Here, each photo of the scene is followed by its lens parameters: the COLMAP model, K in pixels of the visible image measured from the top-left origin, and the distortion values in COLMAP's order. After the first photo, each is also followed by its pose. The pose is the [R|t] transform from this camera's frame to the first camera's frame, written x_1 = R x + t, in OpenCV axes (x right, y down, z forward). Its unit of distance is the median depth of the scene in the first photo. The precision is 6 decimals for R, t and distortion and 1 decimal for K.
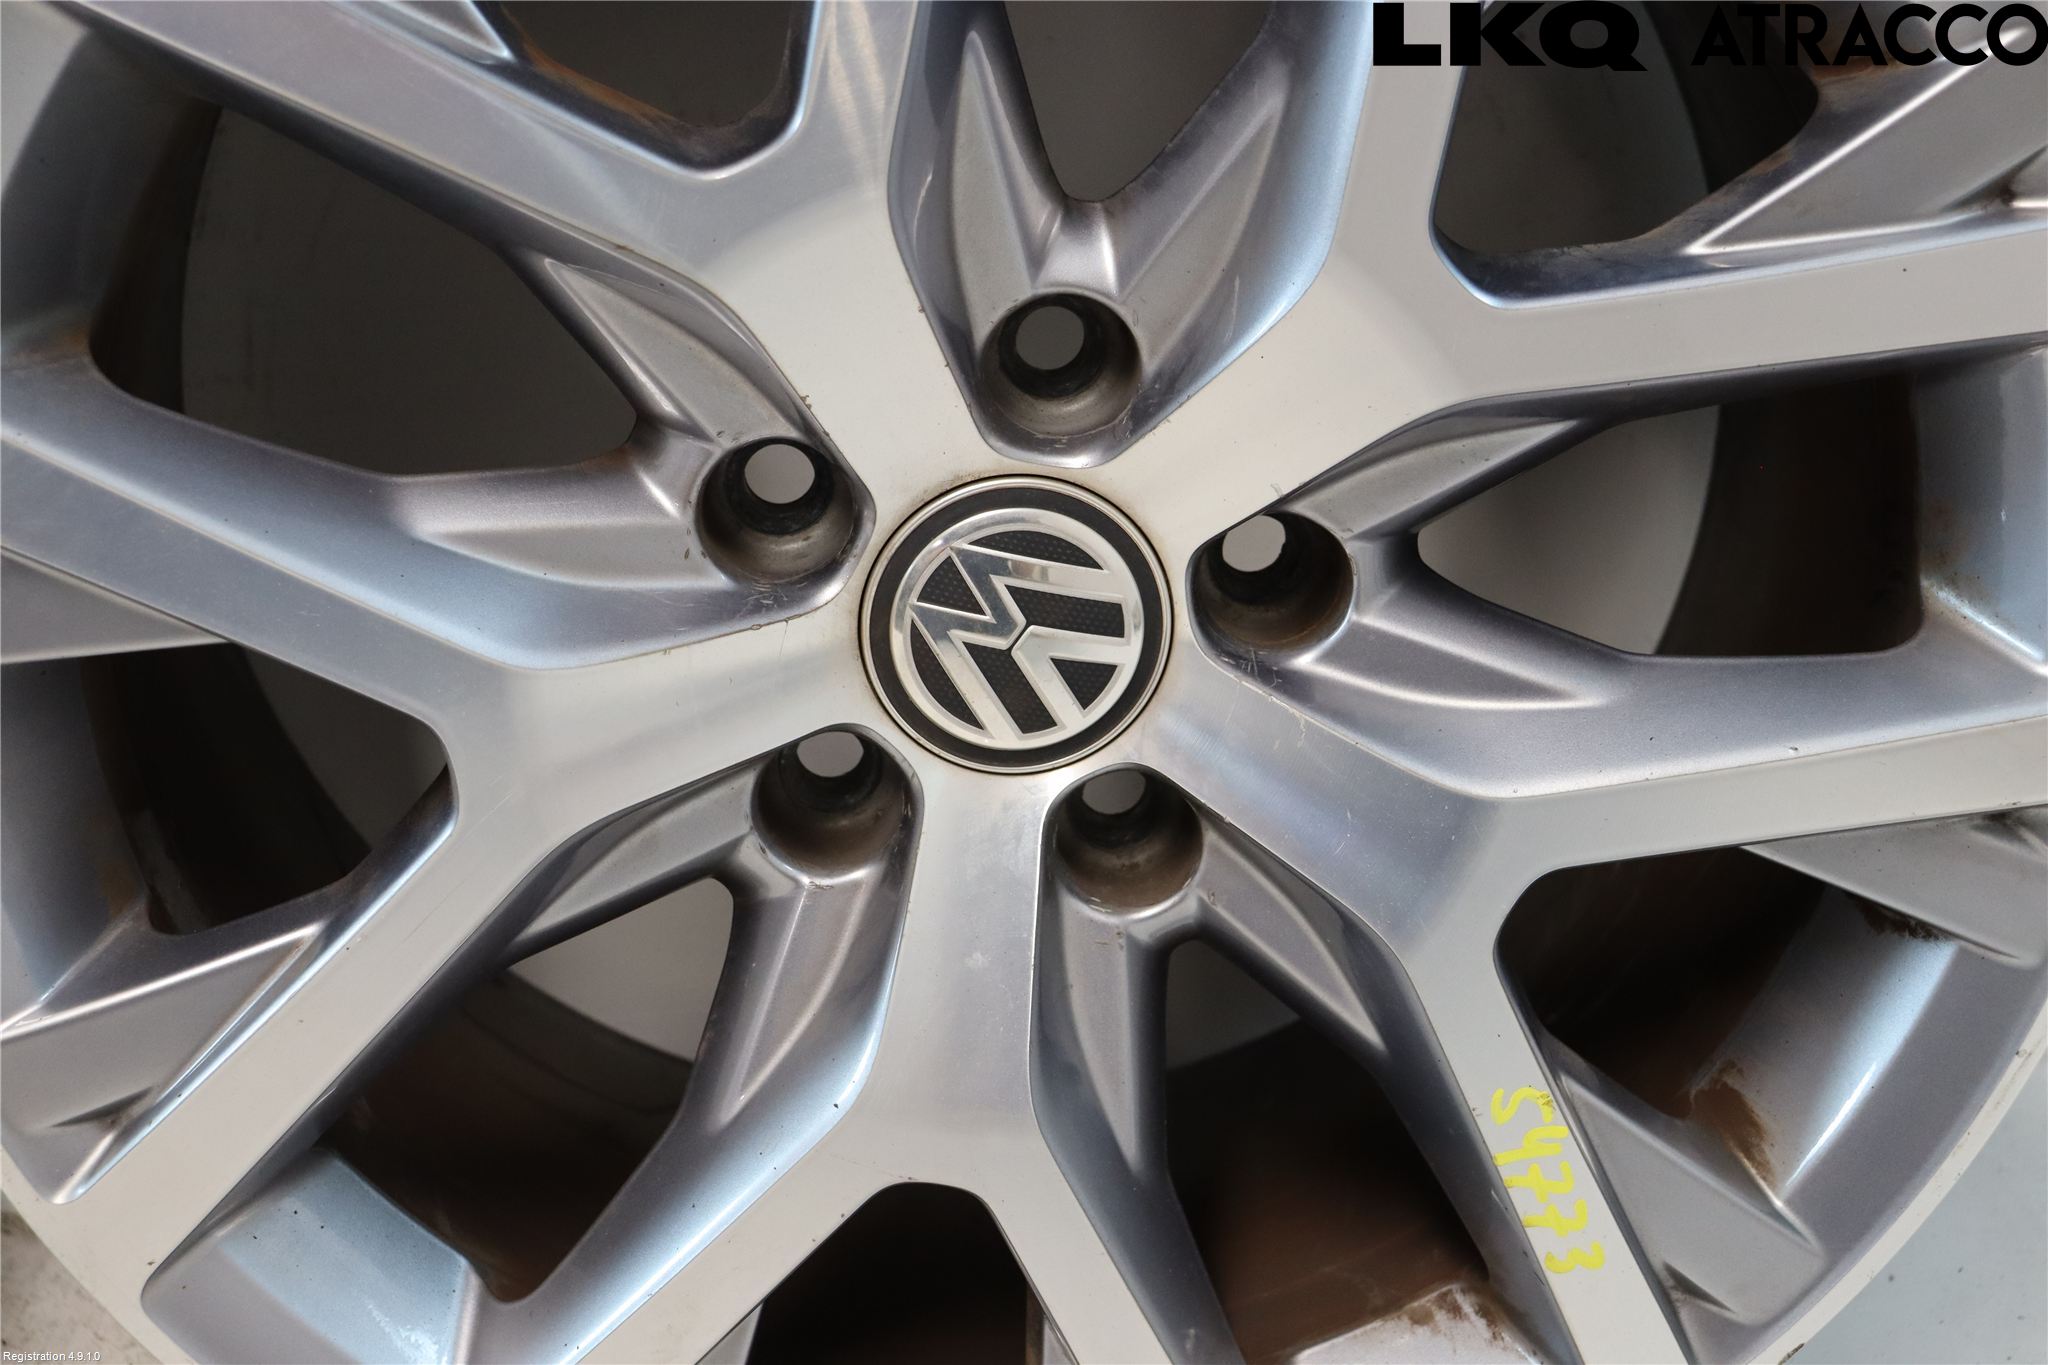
lens RADIAL K [[2582.5, 0, 1024.0], [0, 2582.5, 682.5], [0, 0, 1]] dist [-0.022097, 0.028698]
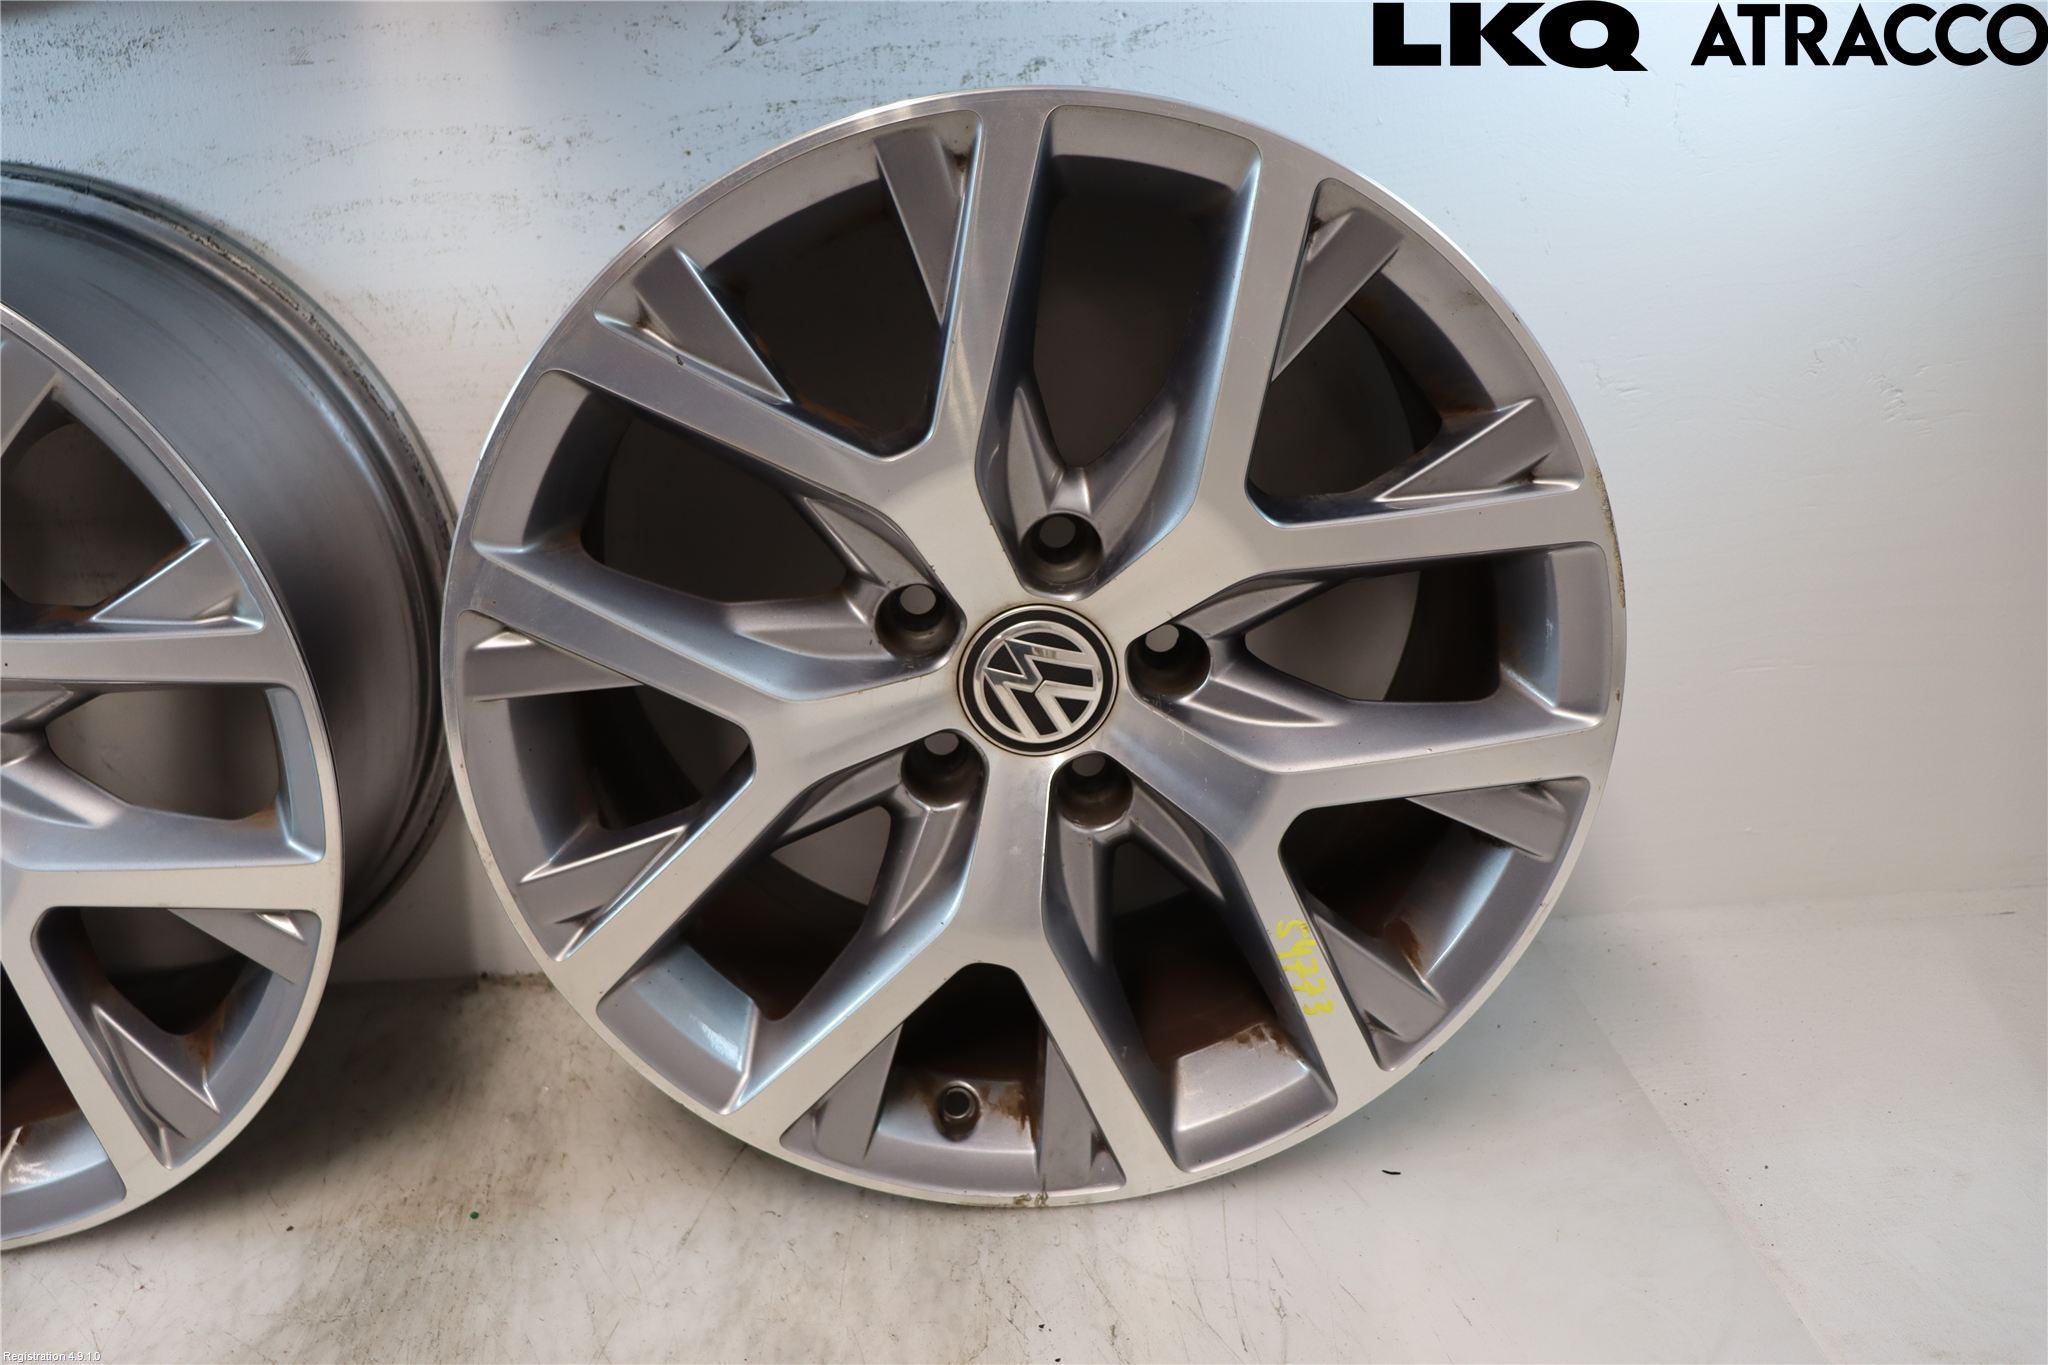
lens RADIAL K [[1666.8, 0, 1023.9], [0, 1666.8, 718.2], [0, 0, 1]] dist [-0.175205, 0.123016]
pose [[0.999633, 0.015298, -0.022370, 0.015736], [-0.014836, 0.999675, 0.020714, -0.019781], [0.022680, -0.020374, 0.999535, -0.267853]]
